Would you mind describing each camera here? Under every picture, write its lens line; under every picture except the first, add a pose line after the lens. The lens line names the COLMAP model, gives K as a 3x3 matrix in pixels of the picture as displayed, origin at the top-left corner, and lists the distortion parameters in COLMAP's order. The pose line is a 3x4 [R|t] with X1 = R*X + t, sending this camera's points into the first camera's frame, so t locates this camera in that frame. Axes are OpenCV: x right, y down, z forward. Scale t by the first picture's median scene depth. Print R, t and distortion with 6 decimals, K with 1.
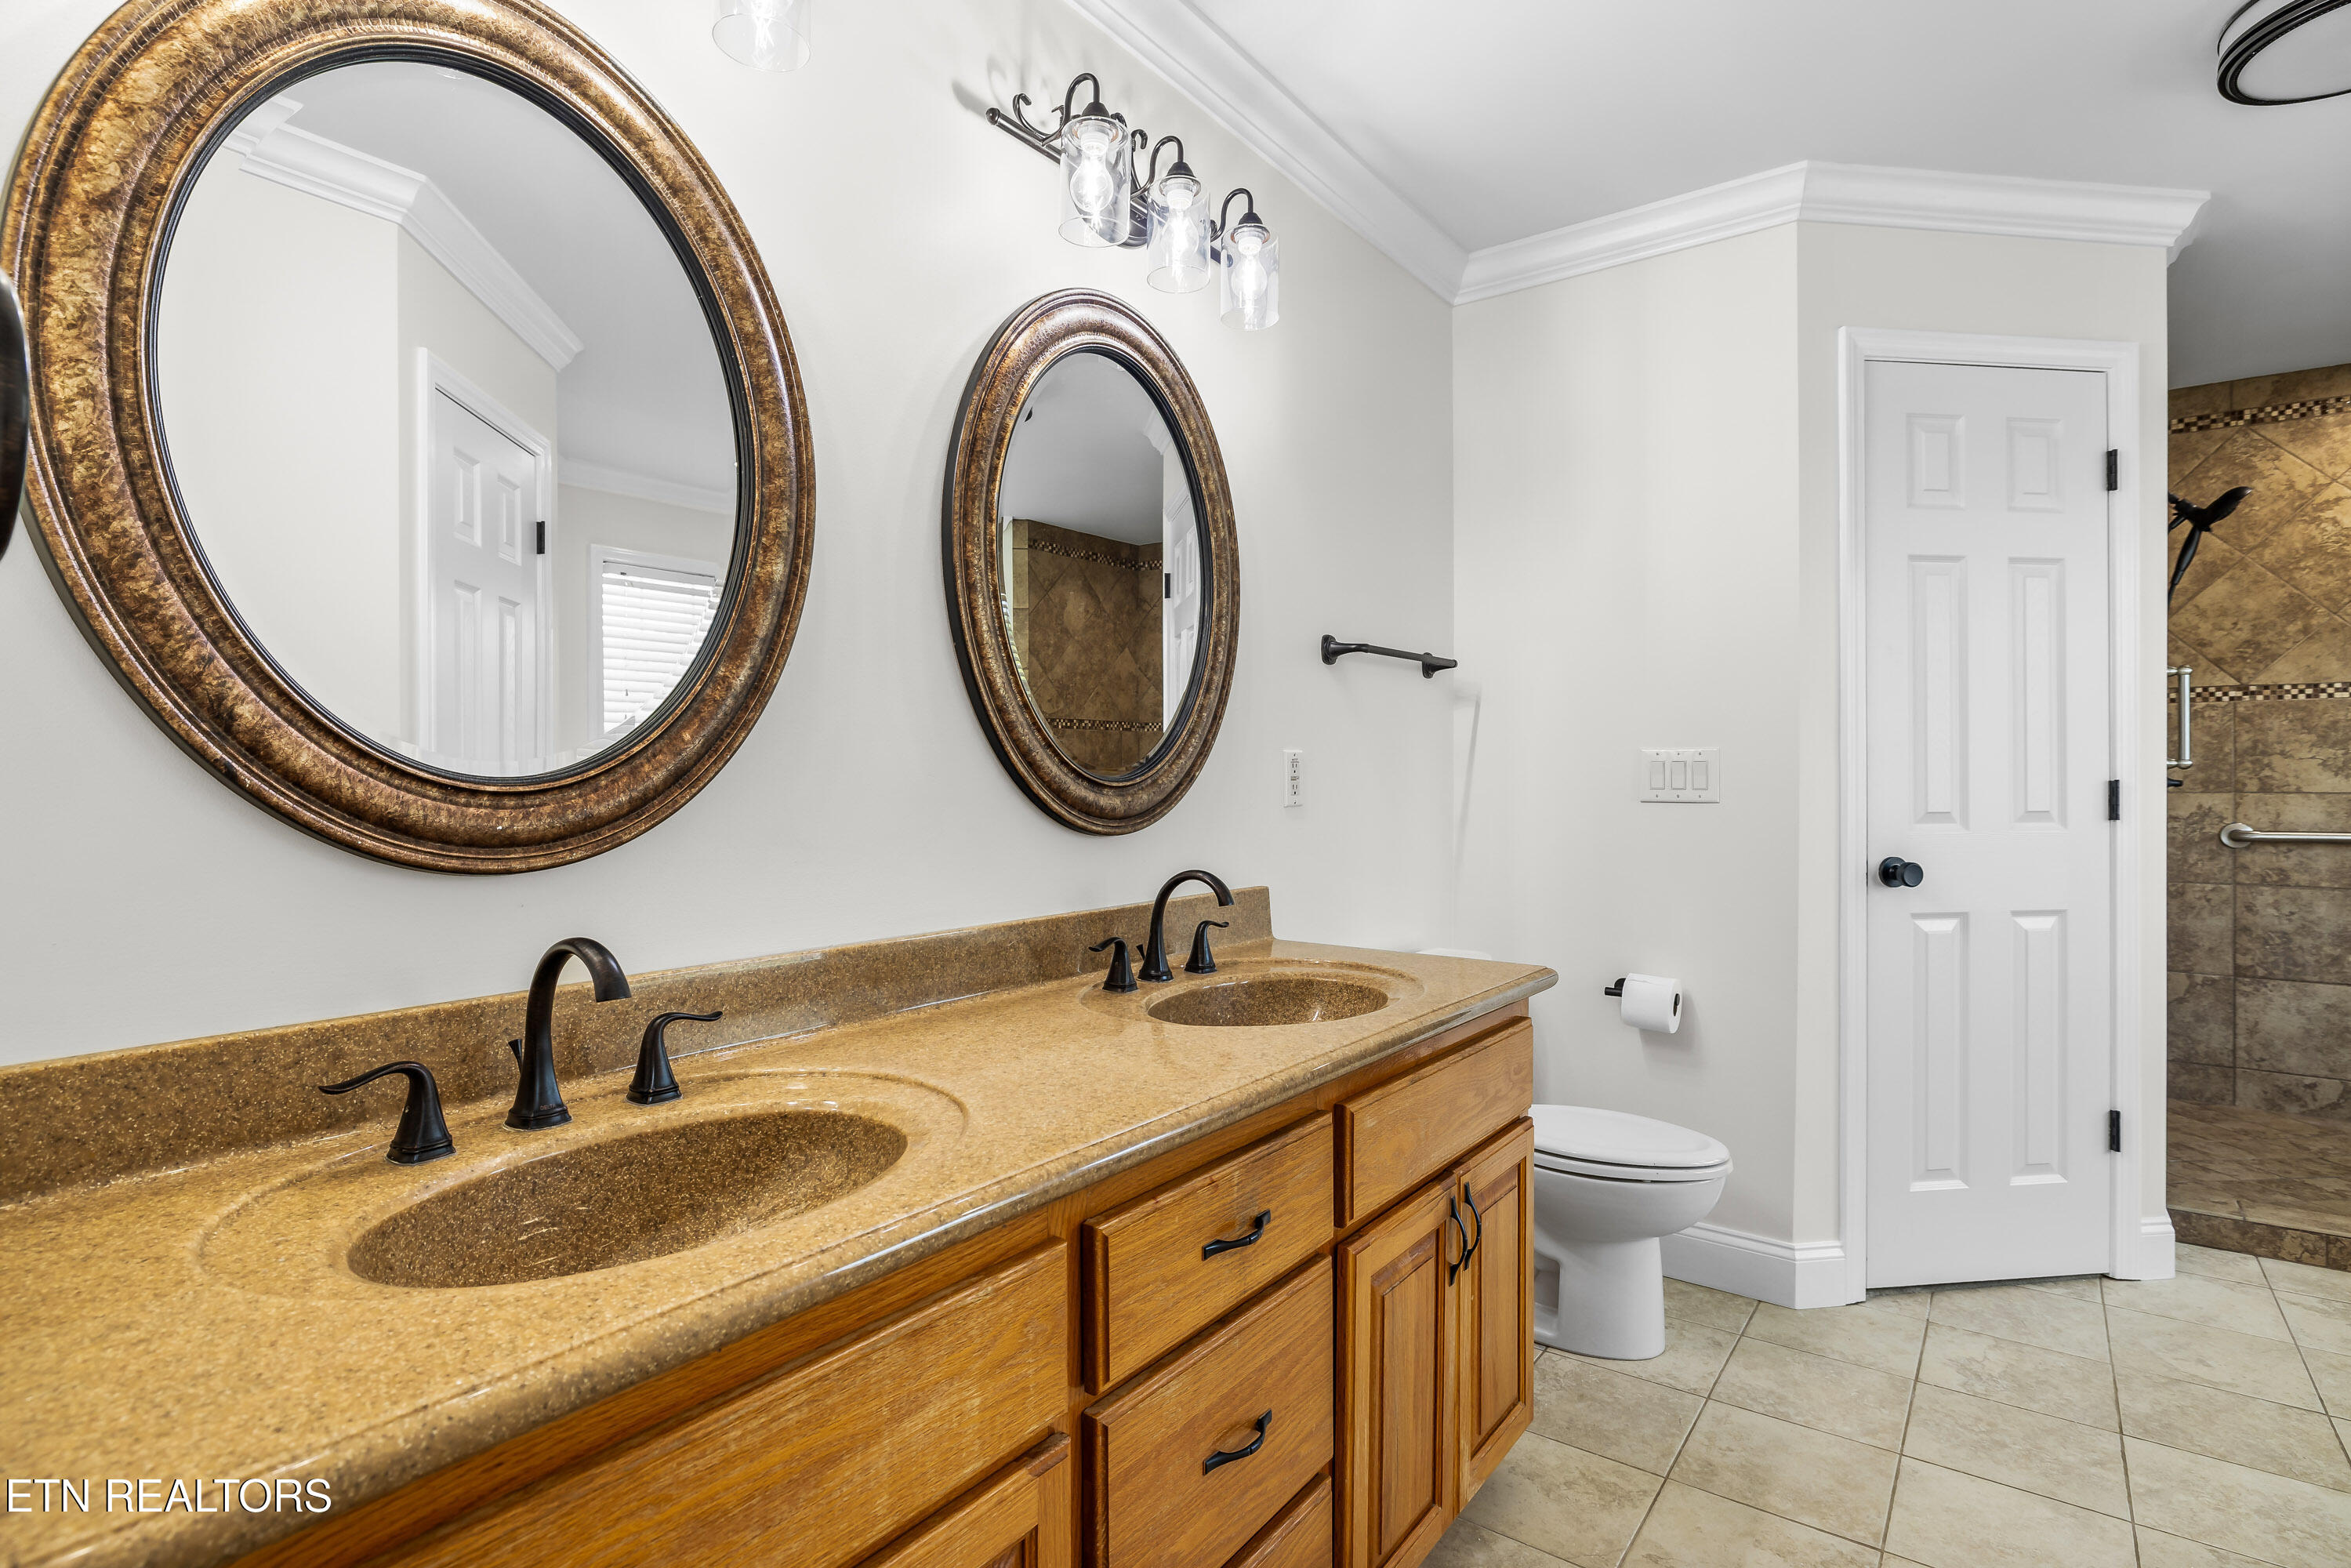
lens RADIAL K [[1187.5, 0, 1158.2], [0, 1187.5, 771.3], [0, 0, 1]] dist [-0.011191, 0.004330]
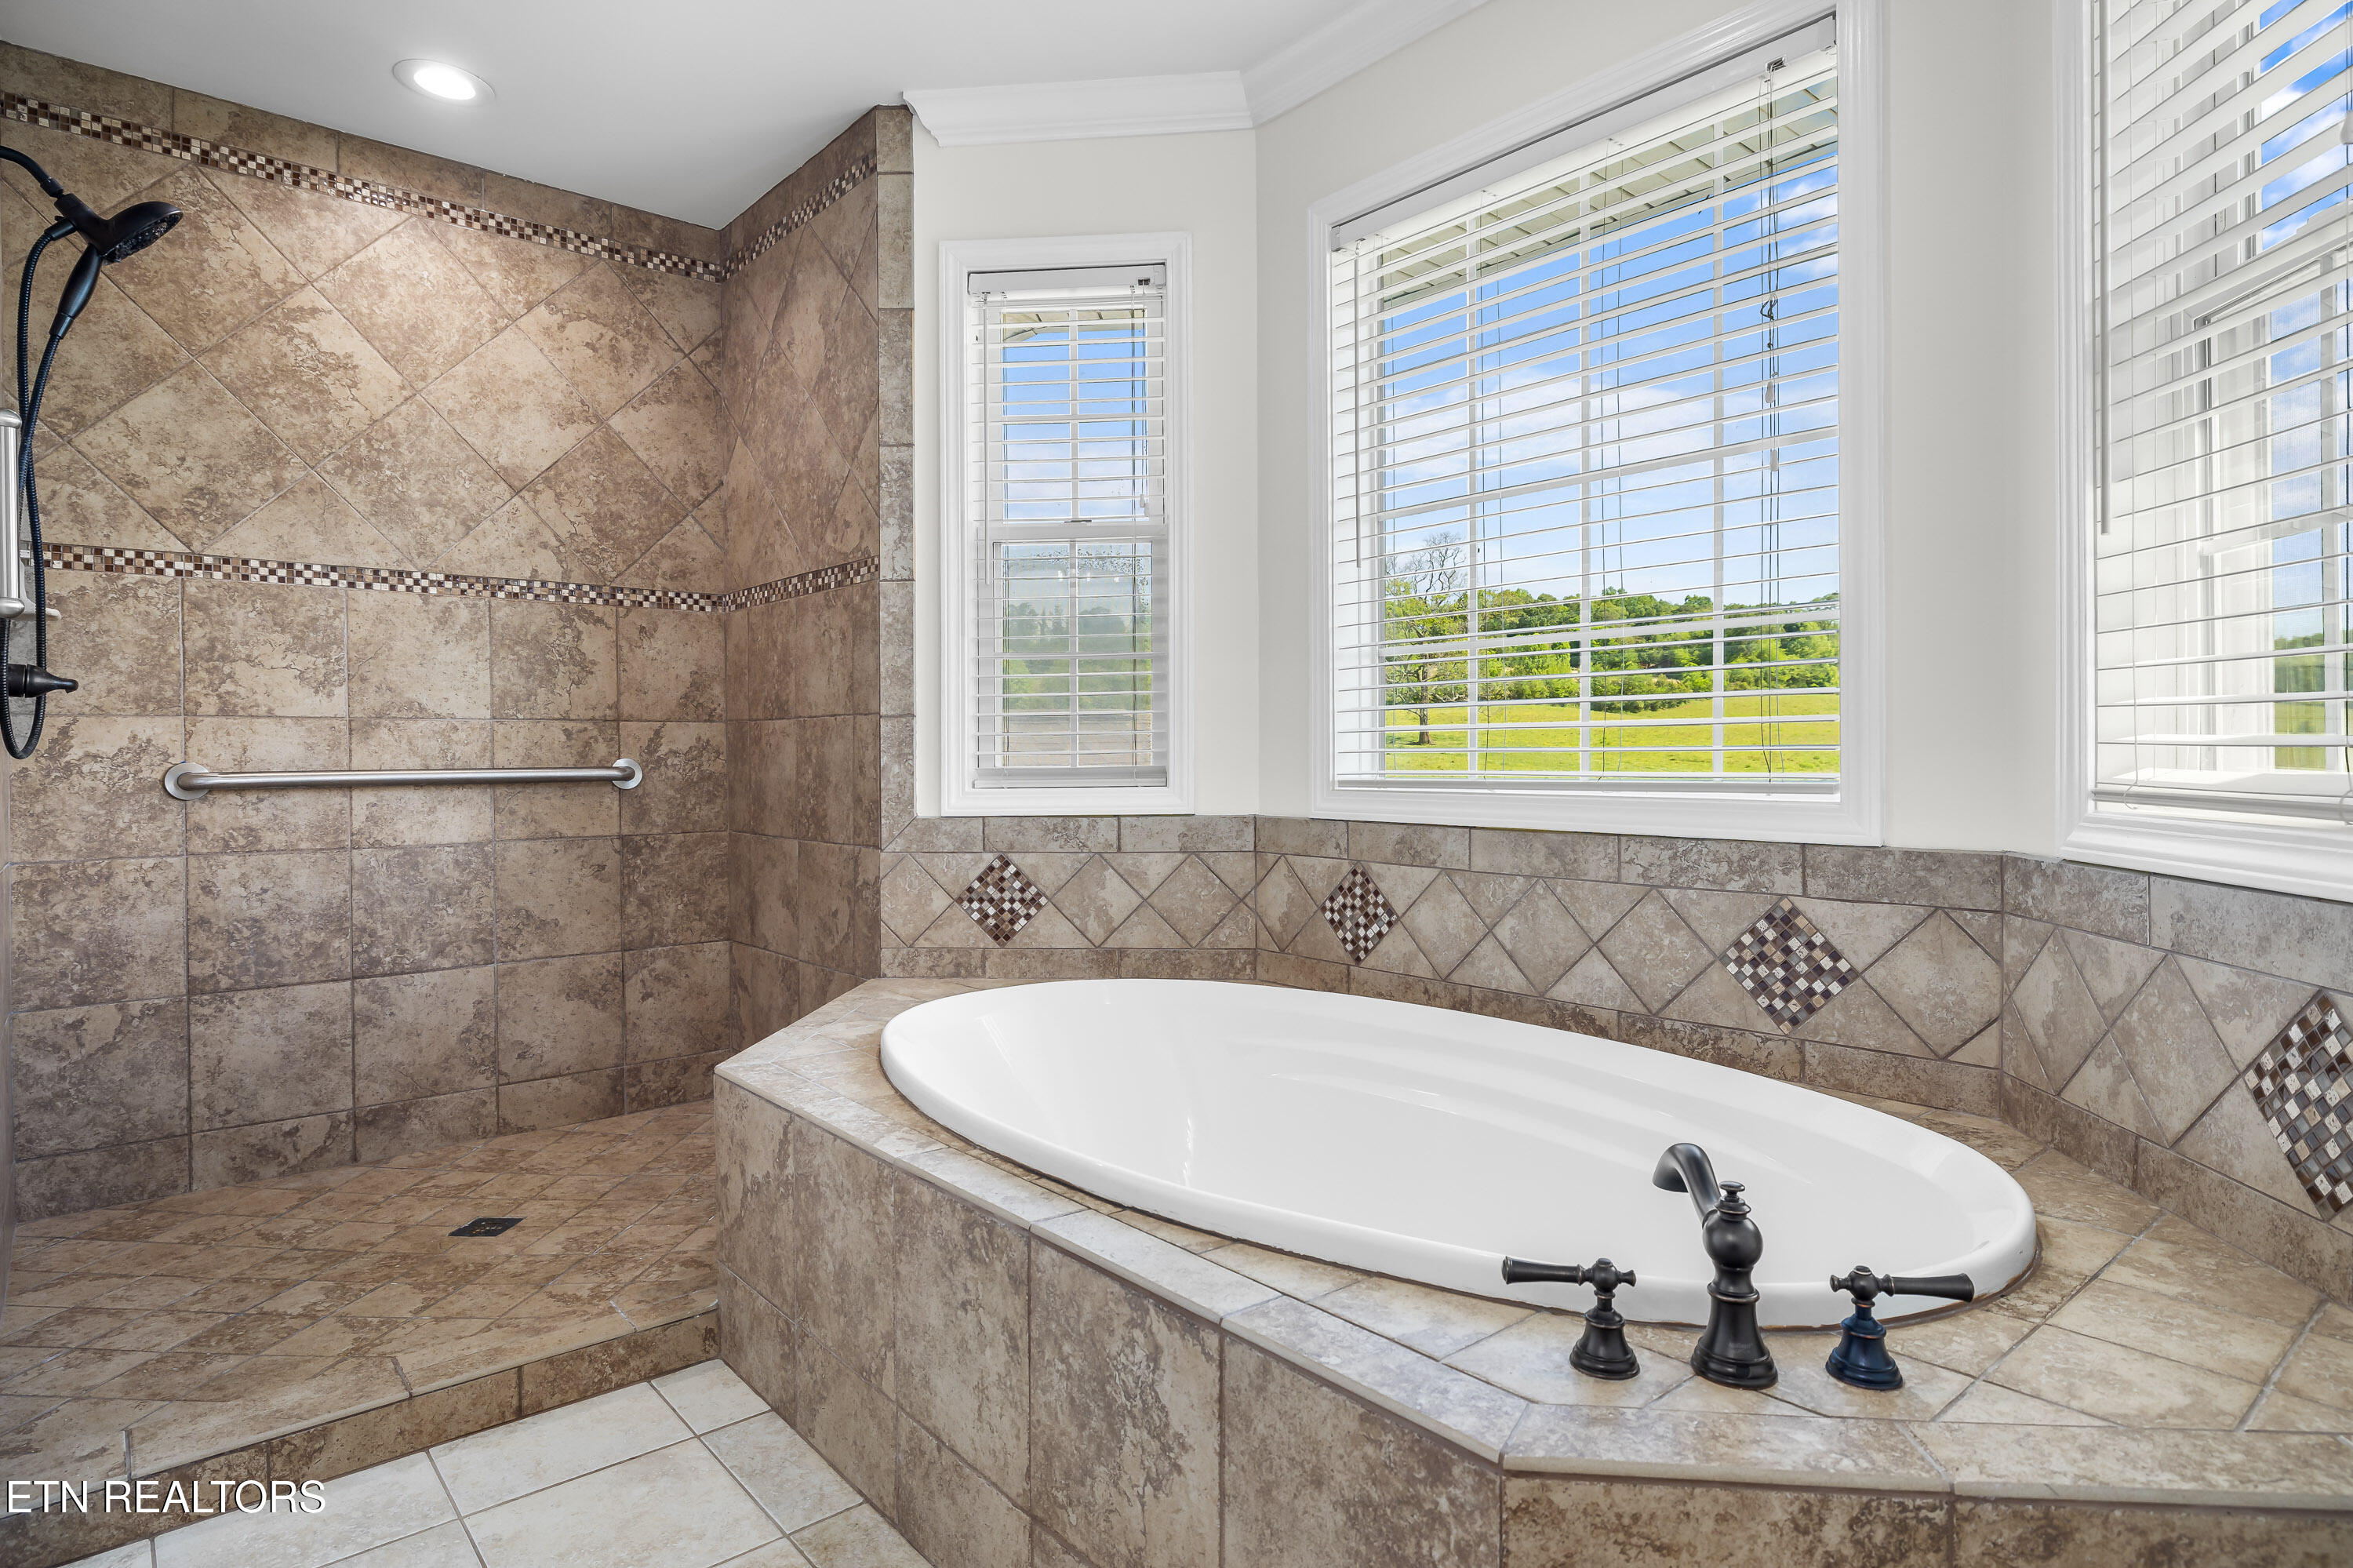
lens RADIAL K [[1287.2, 0, 1166.4], [0, 1287.2, 770.2], [0, 0, 1]] dist [-0.006008, 0.002344]
pose [[0.233539, -0.008935, 0.972306, 0.348737], [0.008210, 0.999940, 0.007217, 0.048173], [-0.972313, 0.006297, 0.233598, 0.304921]]
